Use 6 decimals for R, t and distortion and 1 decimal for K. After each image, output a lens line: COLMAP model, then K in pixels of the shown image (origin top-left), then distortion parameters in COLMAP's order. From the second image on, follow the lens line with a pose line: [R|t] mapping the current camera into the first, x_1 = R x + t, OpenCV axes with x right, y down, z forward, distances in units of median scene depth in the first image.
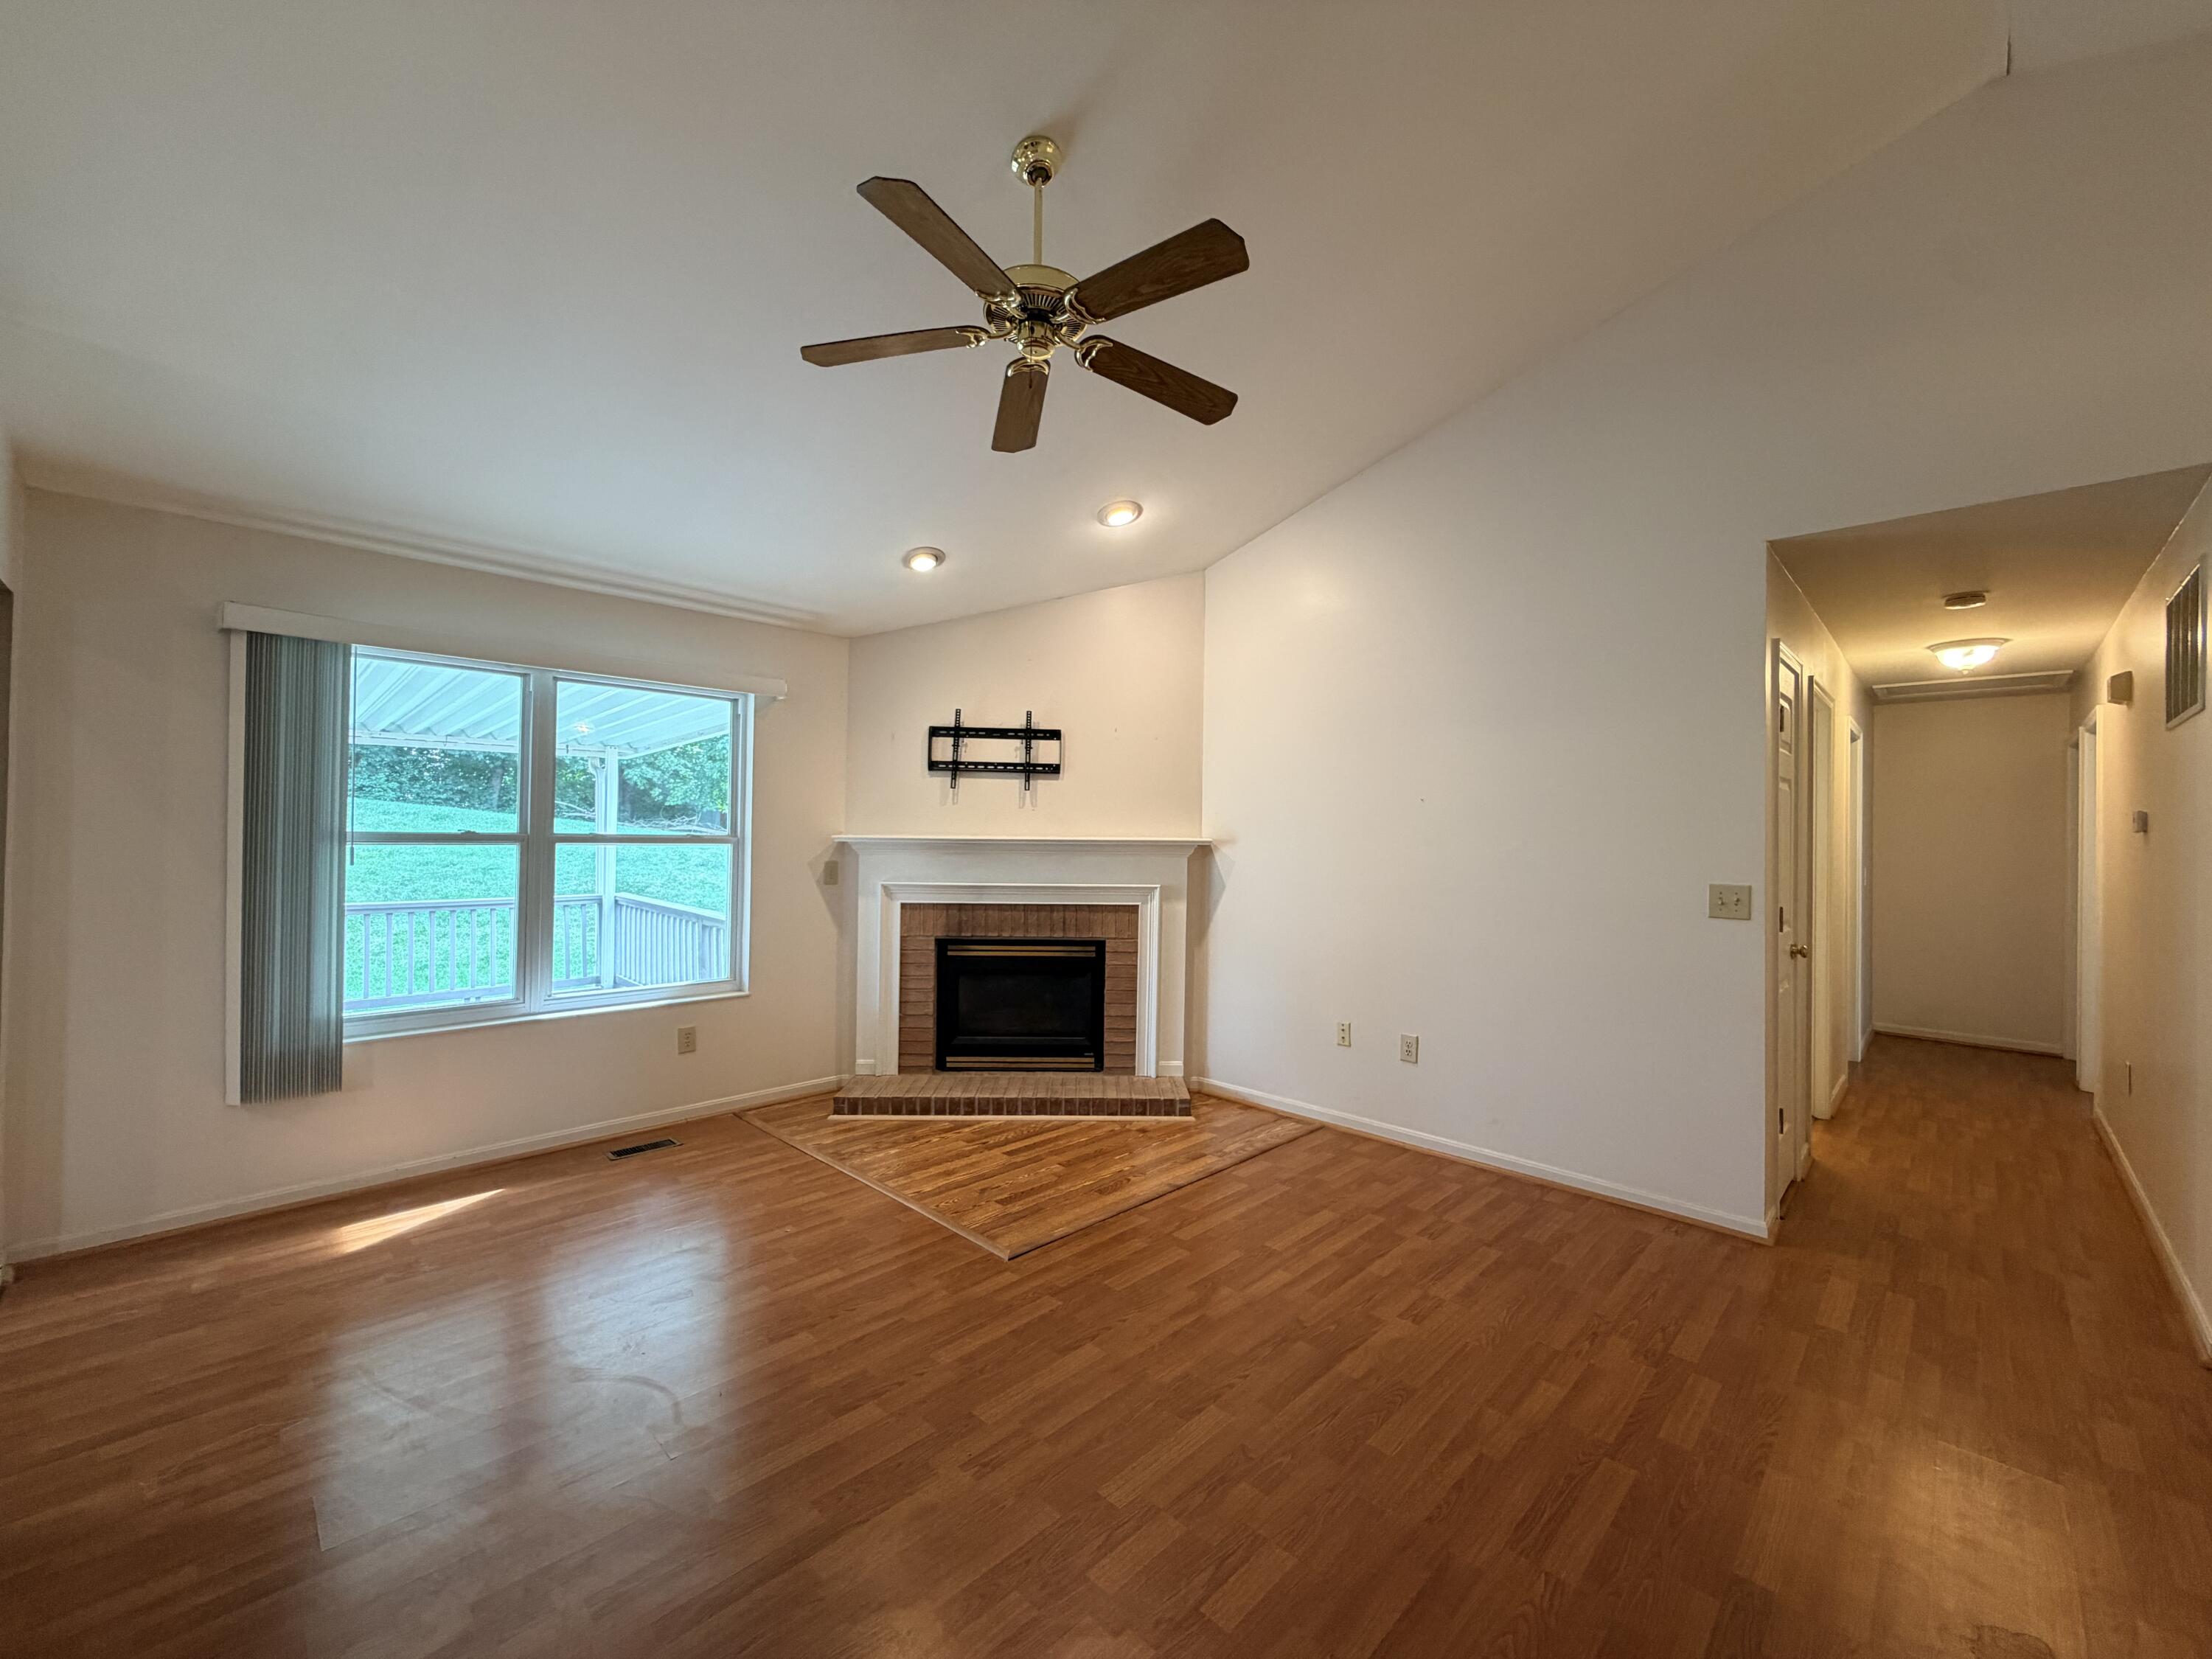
lens RADIAL K [[877.5, 0, 1106.0], [0, 877.5, 829.5], [0, 0, 1]] dist [0.000409, 0.000150]
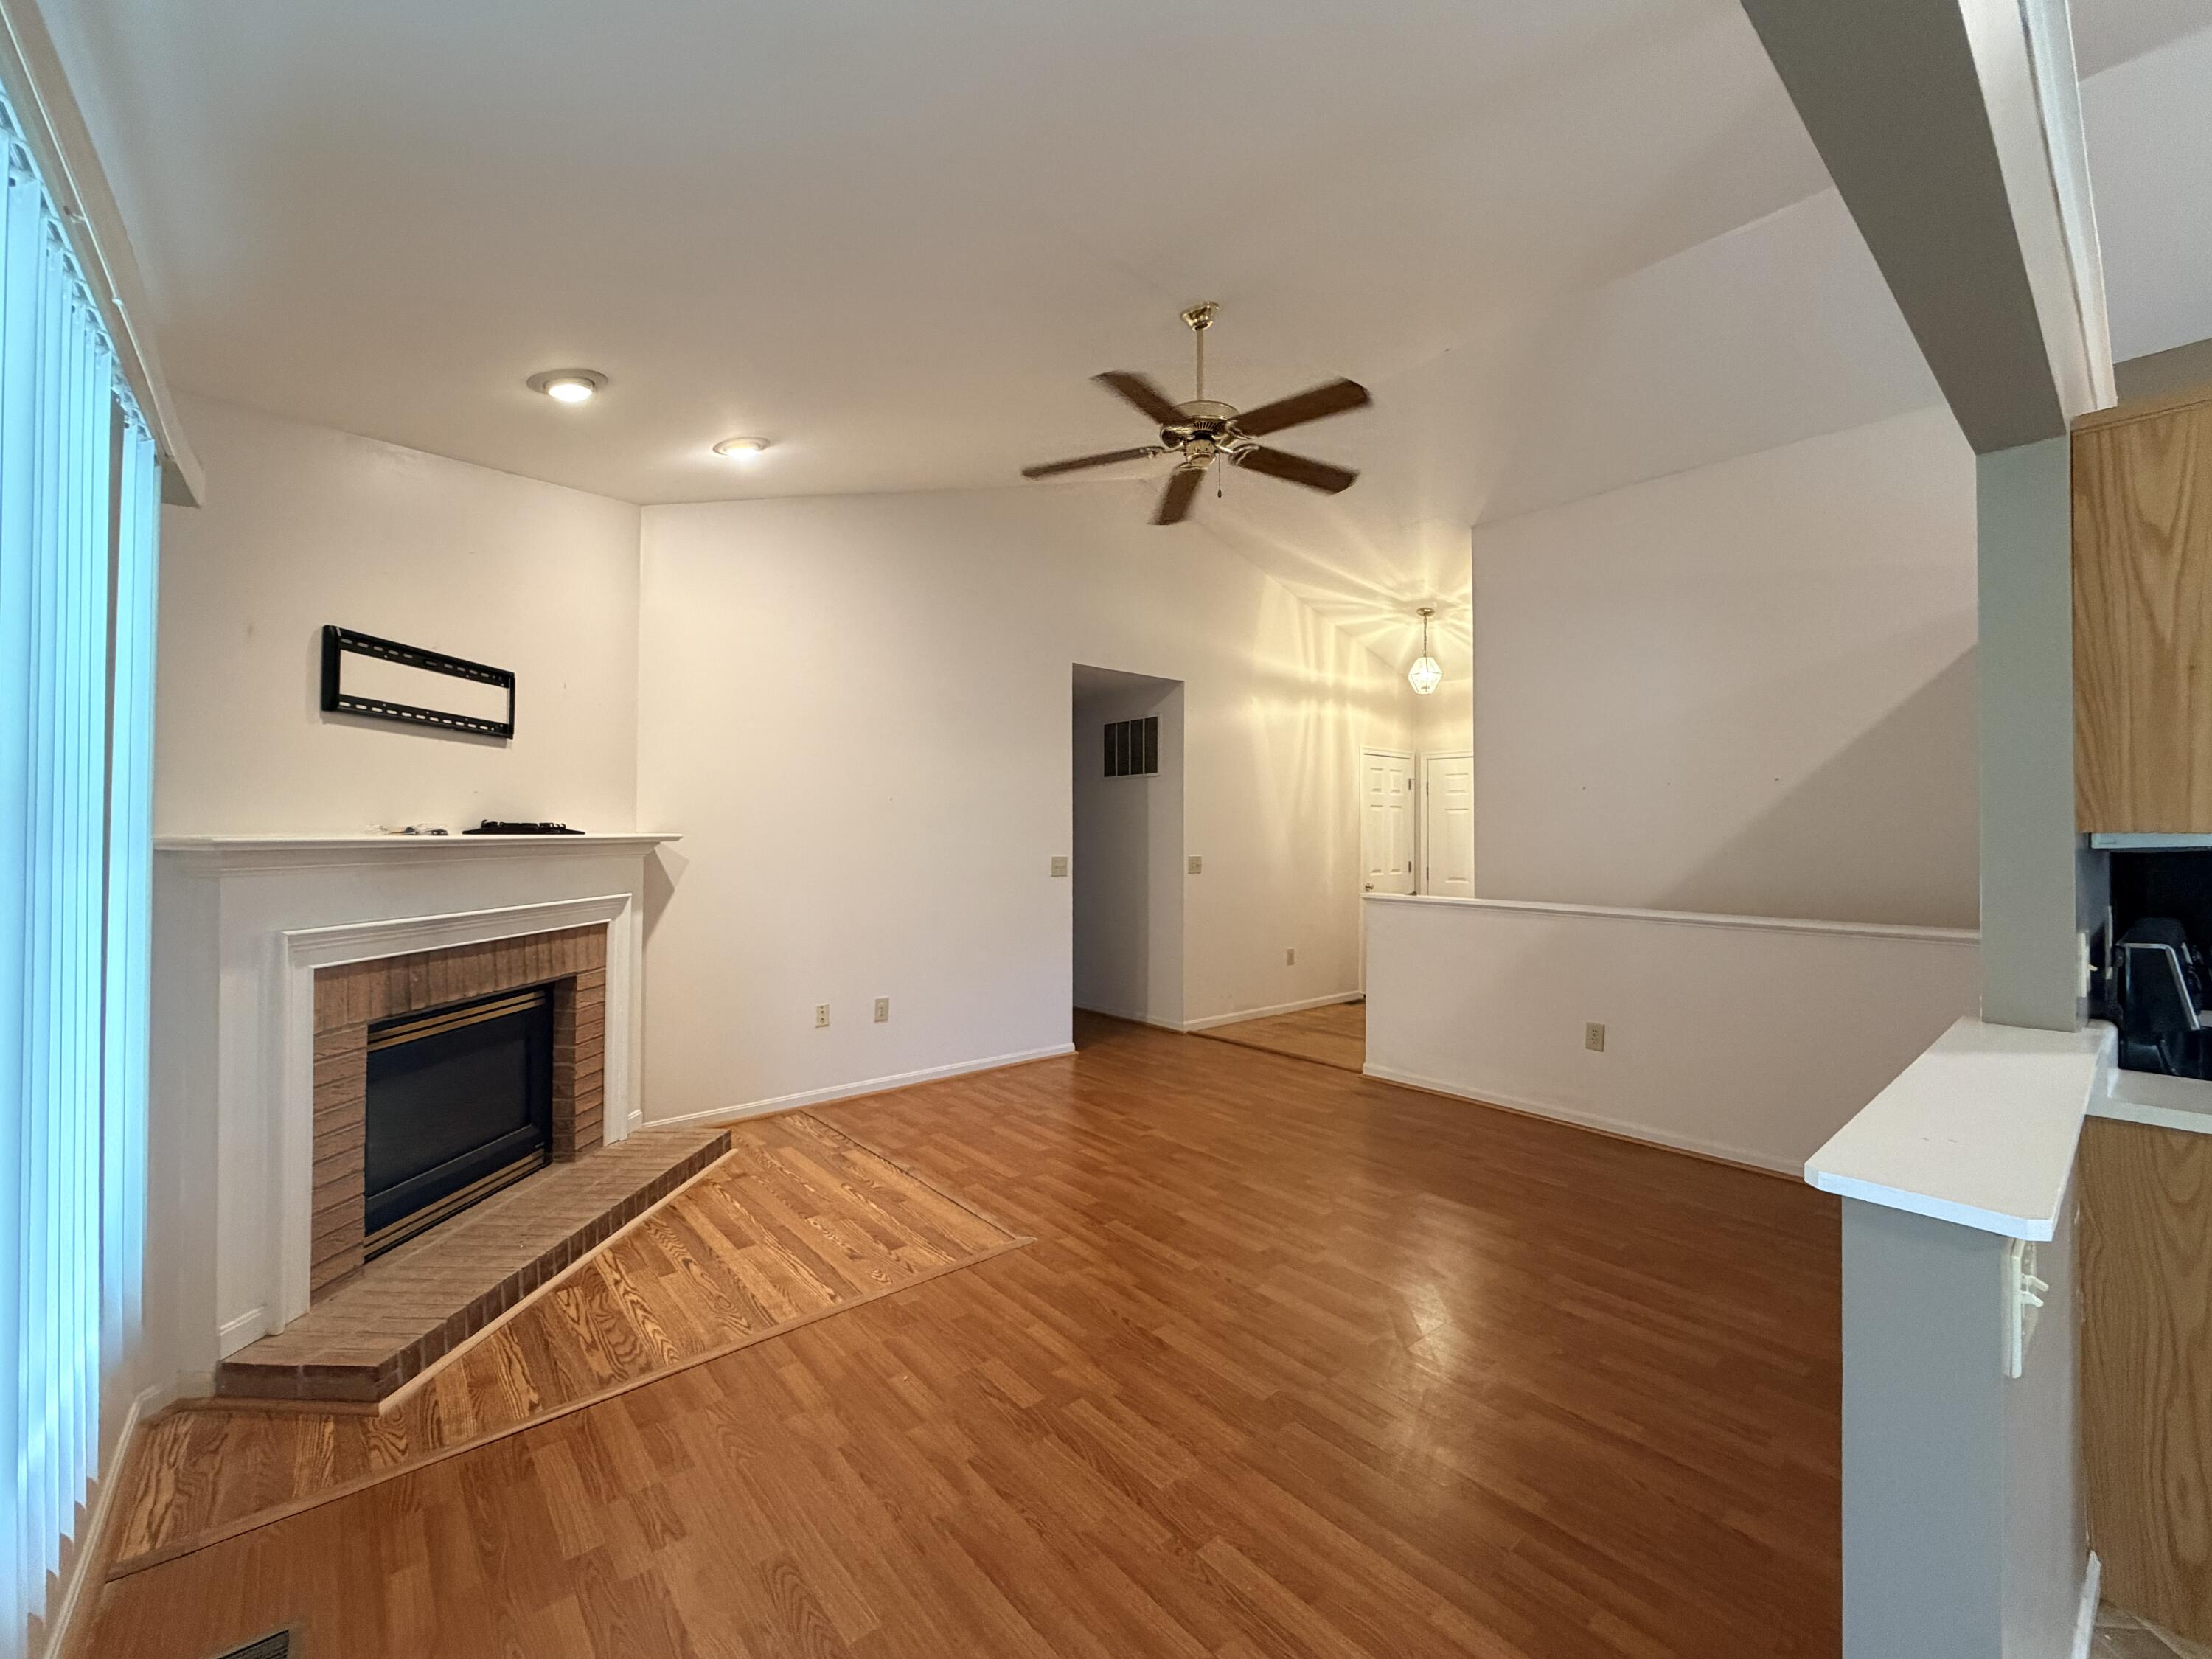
lens RADIAL K [[909.3, 0, 1100.2], [0, 909.3, 831.4], [0, 0, 1]] dist [0.000355, 0.000081]
pose [[0.095549, -0.010846, 0.995366, -0.708755], [-0.005637, 0.999919, 0.011437, -0.004161], [-0.995409, -0.006704, 0.095480, 0.499657]]
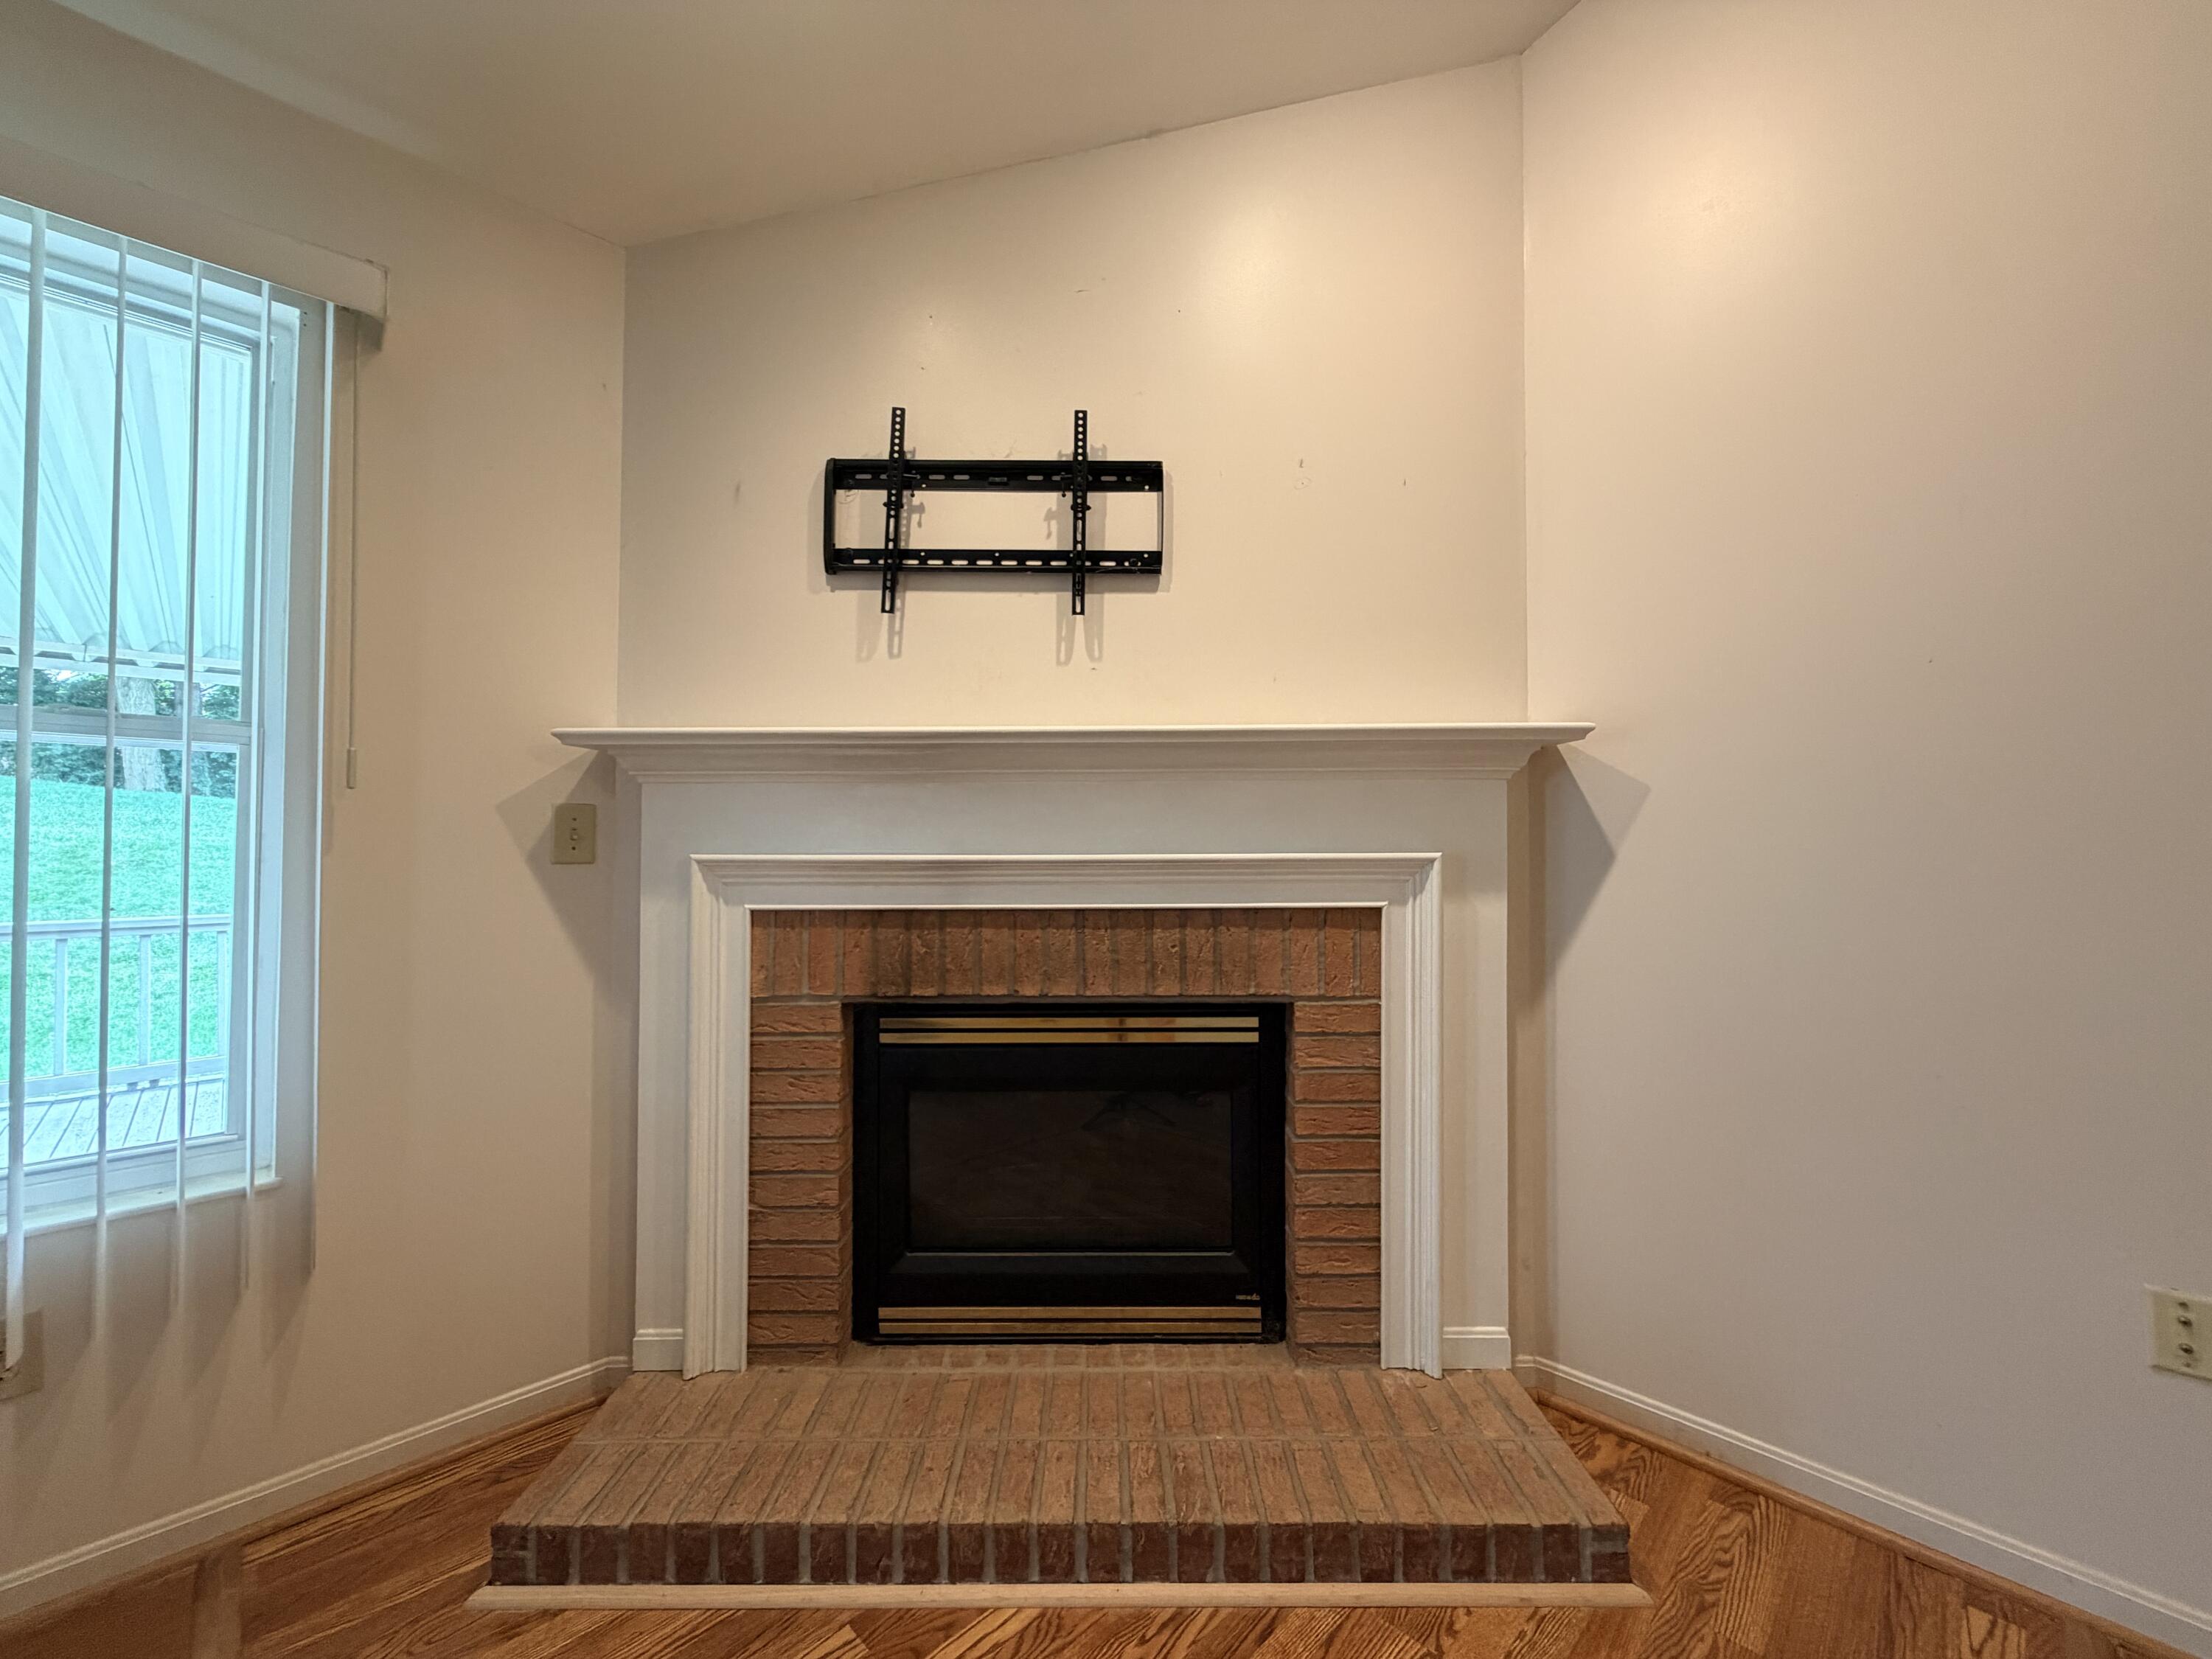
lens RADIAL K [[877.5, 0, 1106.0], [0, 877.5, 829.5], [0, 0, 1]] dist [0.000409, 0.000150]
pose [[0.999740, -0.014852, -0.017280, -0.073421], [0.014539, 0.999731, -0.018090, 0.057973], [0.017544, 0.017834, 0.999687, 0.623069]]
